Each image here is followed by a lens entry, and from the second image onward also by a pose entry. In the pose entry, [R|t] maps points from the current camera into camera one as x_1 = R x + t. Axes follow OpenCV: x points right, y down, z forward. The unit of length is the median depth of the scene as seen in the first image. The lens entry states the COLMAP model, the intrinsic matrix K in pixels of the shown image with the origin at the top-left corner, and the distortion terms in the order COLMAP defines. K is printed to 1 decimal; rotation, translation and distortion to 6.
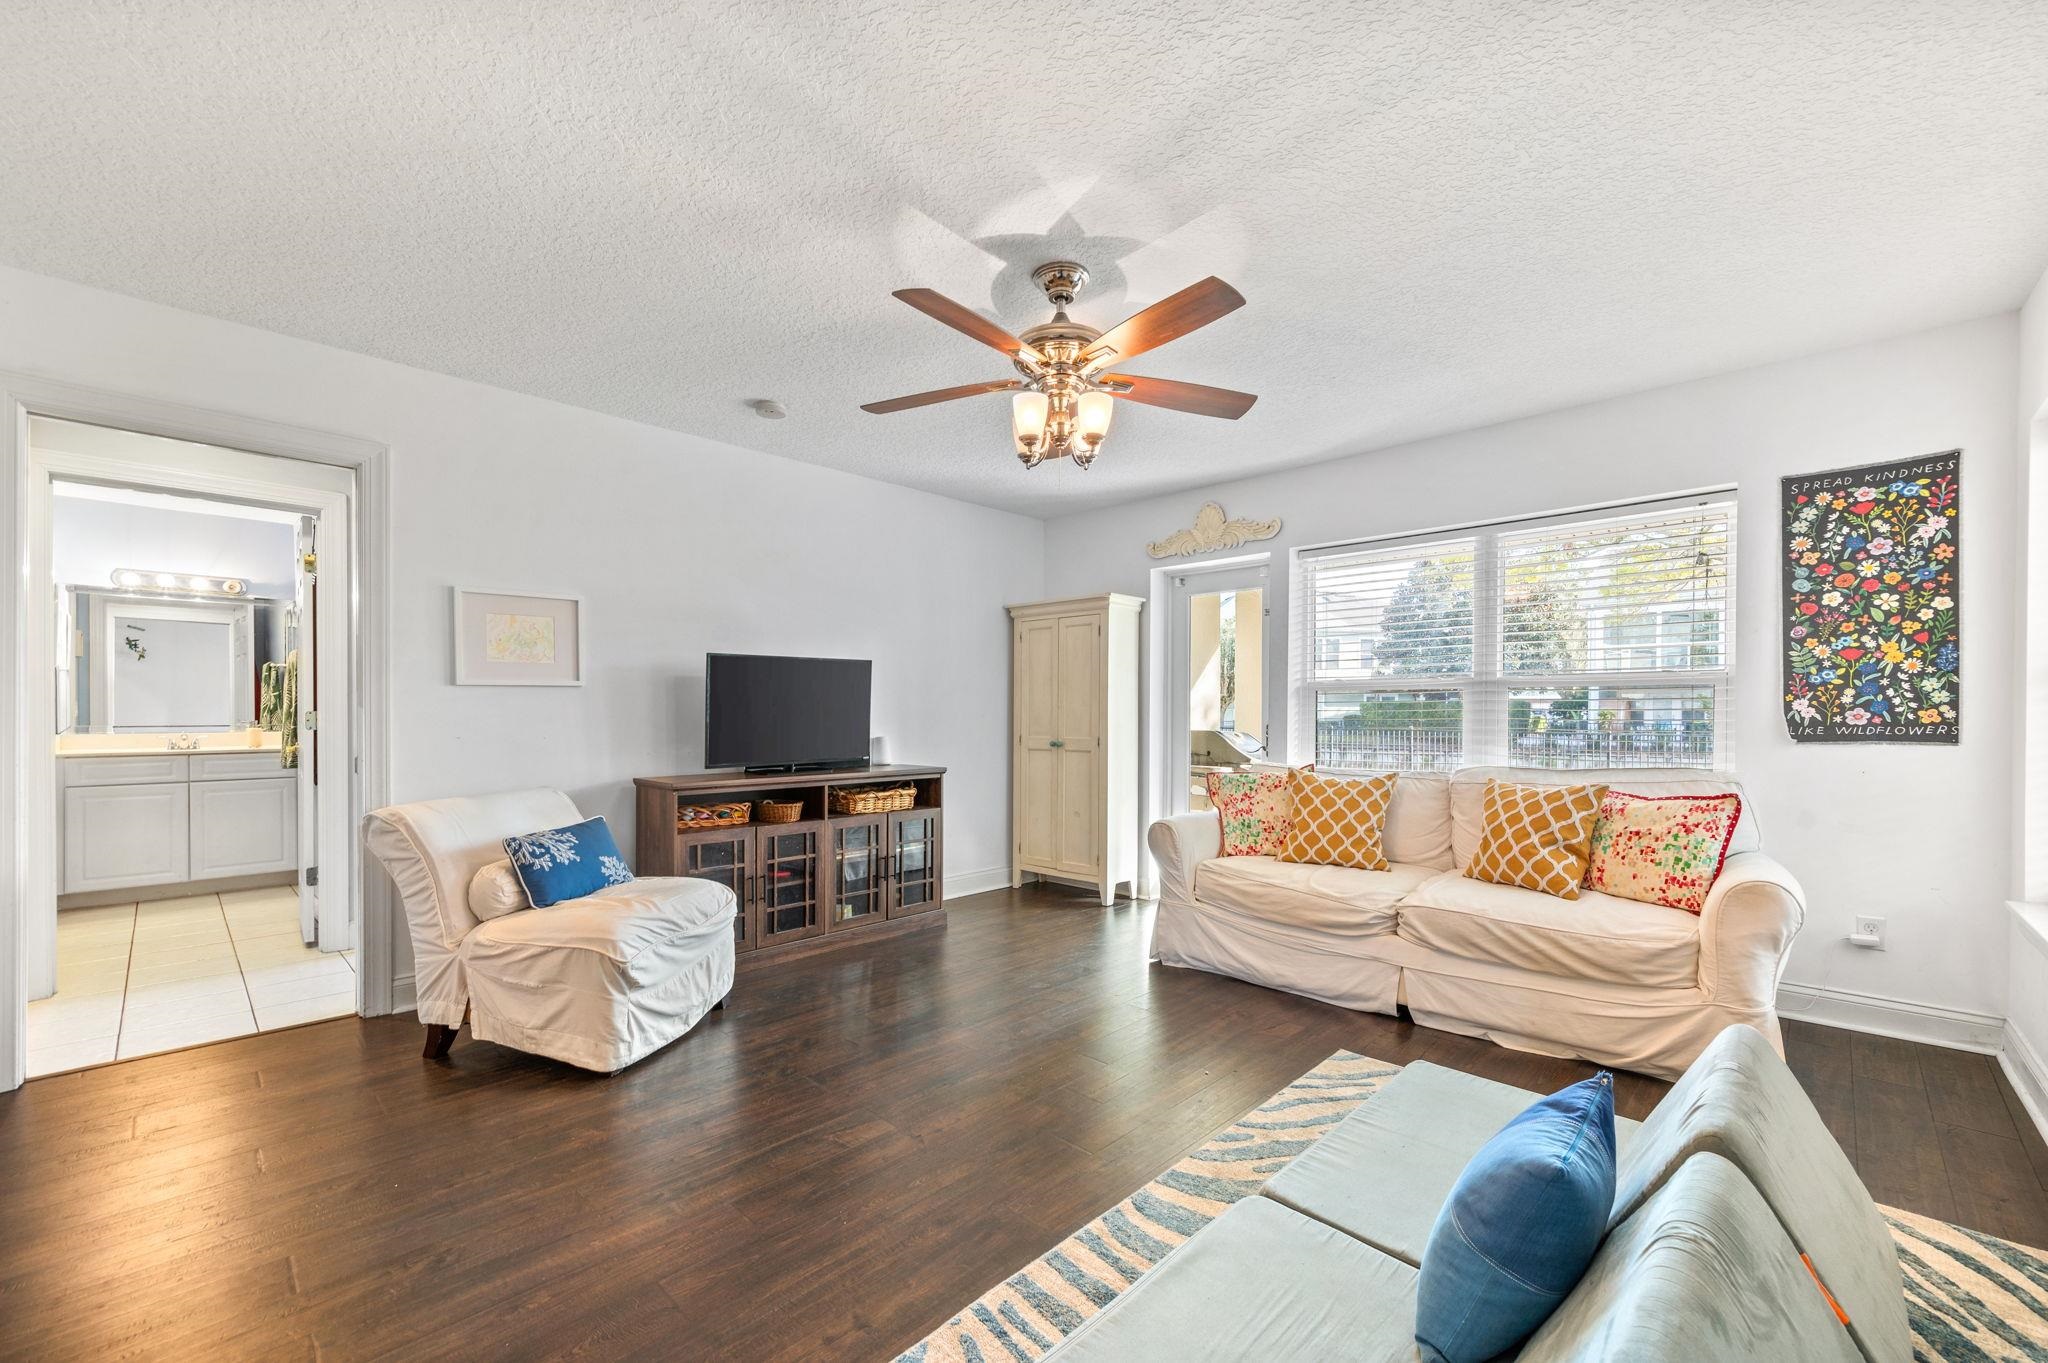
lens RADIAL K [[828.2, 0, 1018.8], [0, 828.2, 715.2], [0, 0, 1]] dist [0.000643, 0.000045]
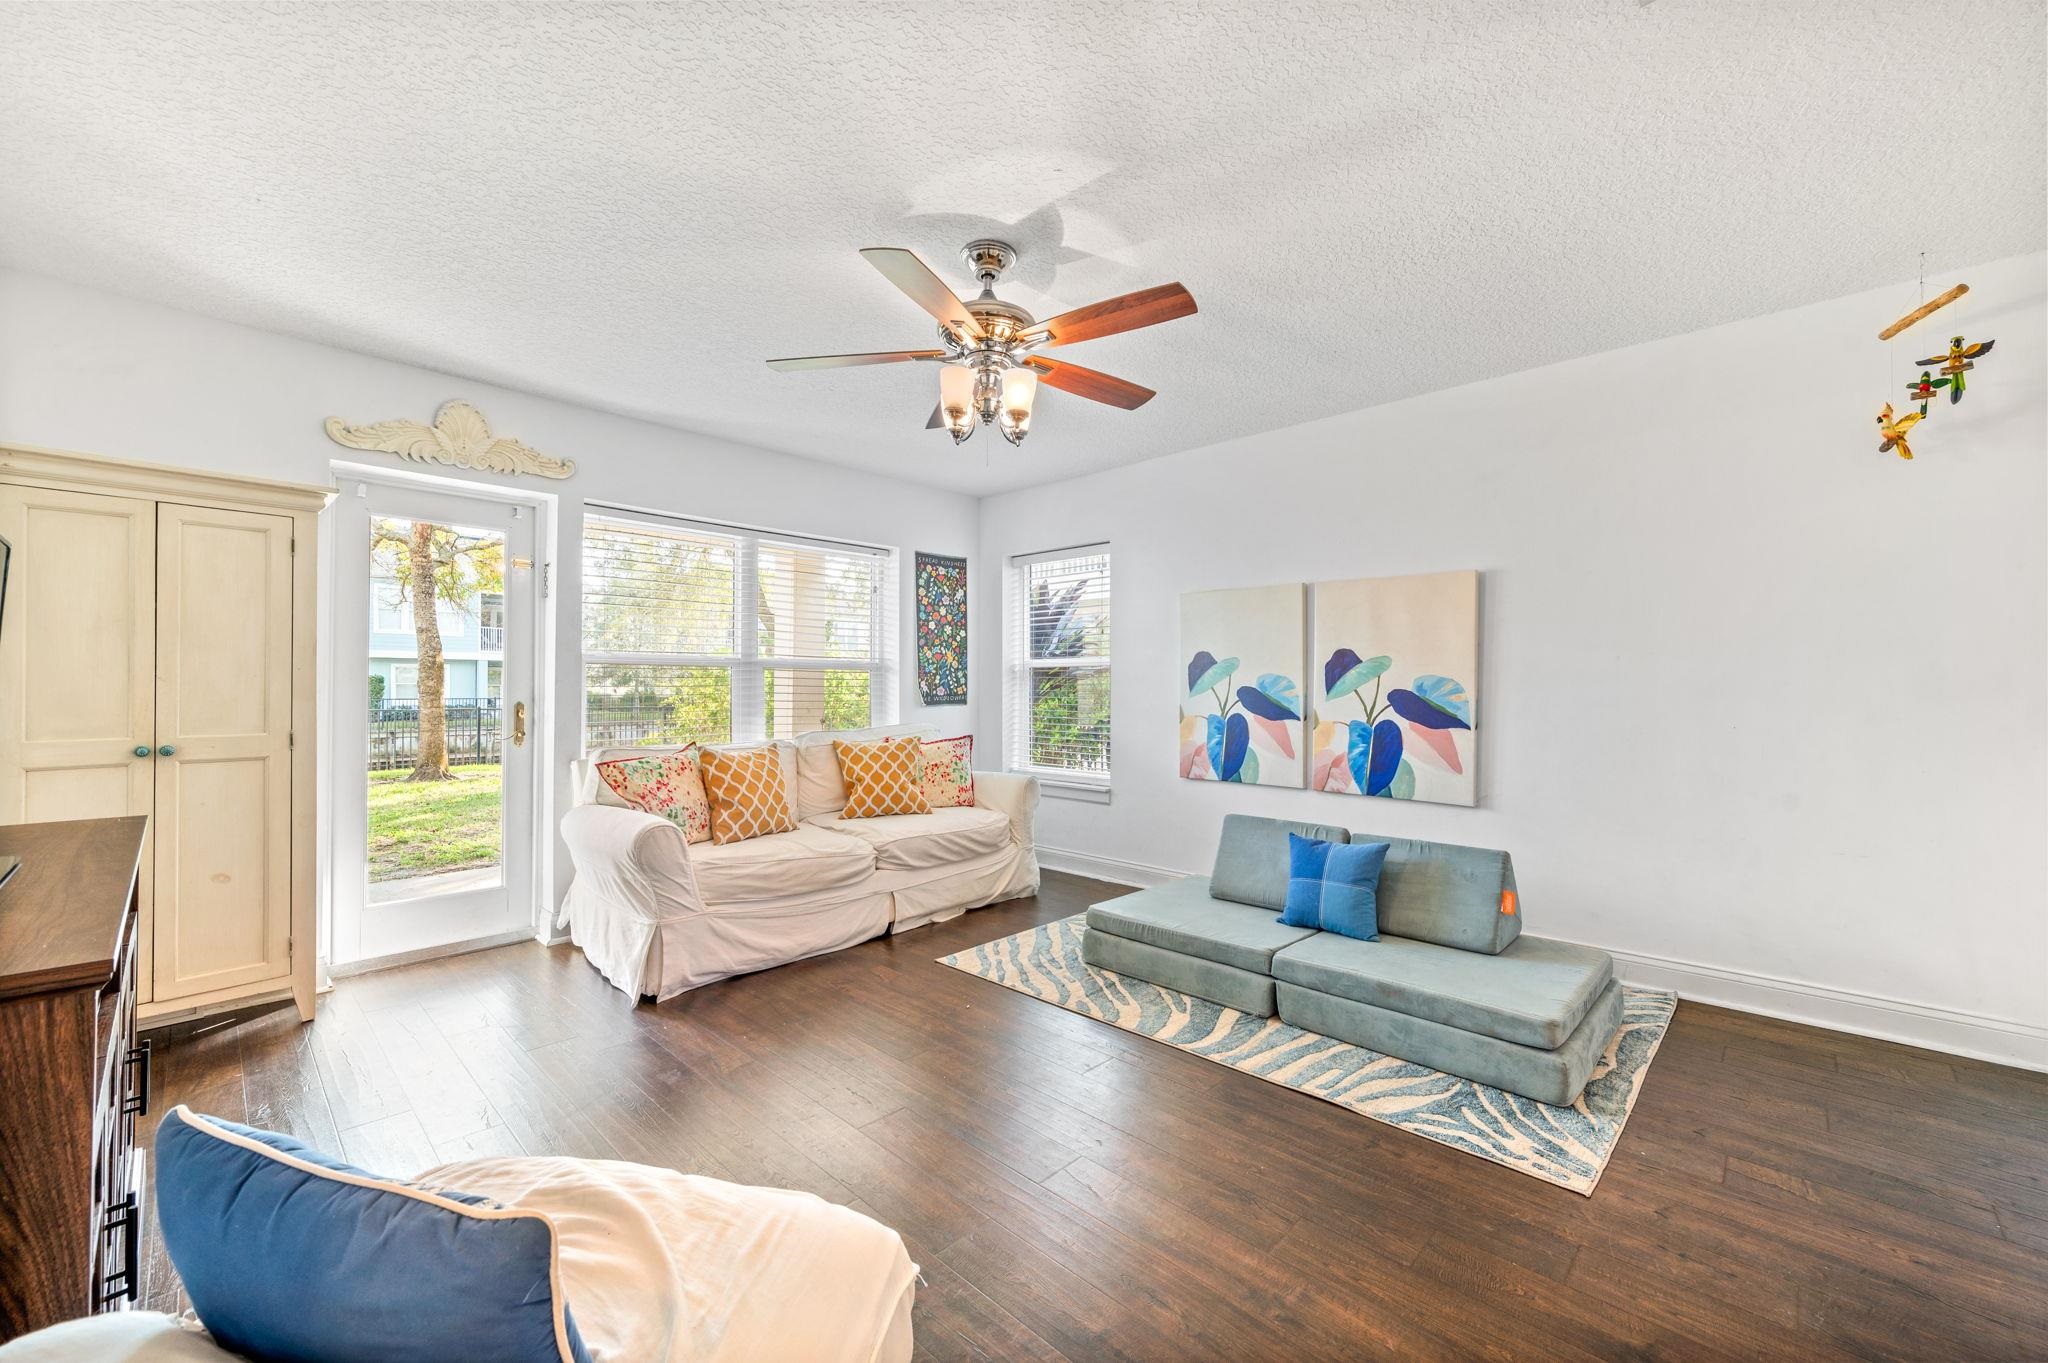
lens RADIAL K [[826.6, 0, 1017.4], [0, 826.6, 675.6], [0, 0, 1]] dist [-0.001986, -0.000158]
pose [[-0.011623, 0.015531, 0.999812, -0.830511], [0.003281, 0.999875, -0.015494, -0.003375], [-0.999927, 0.003100, -0.011673, 0.859998]]
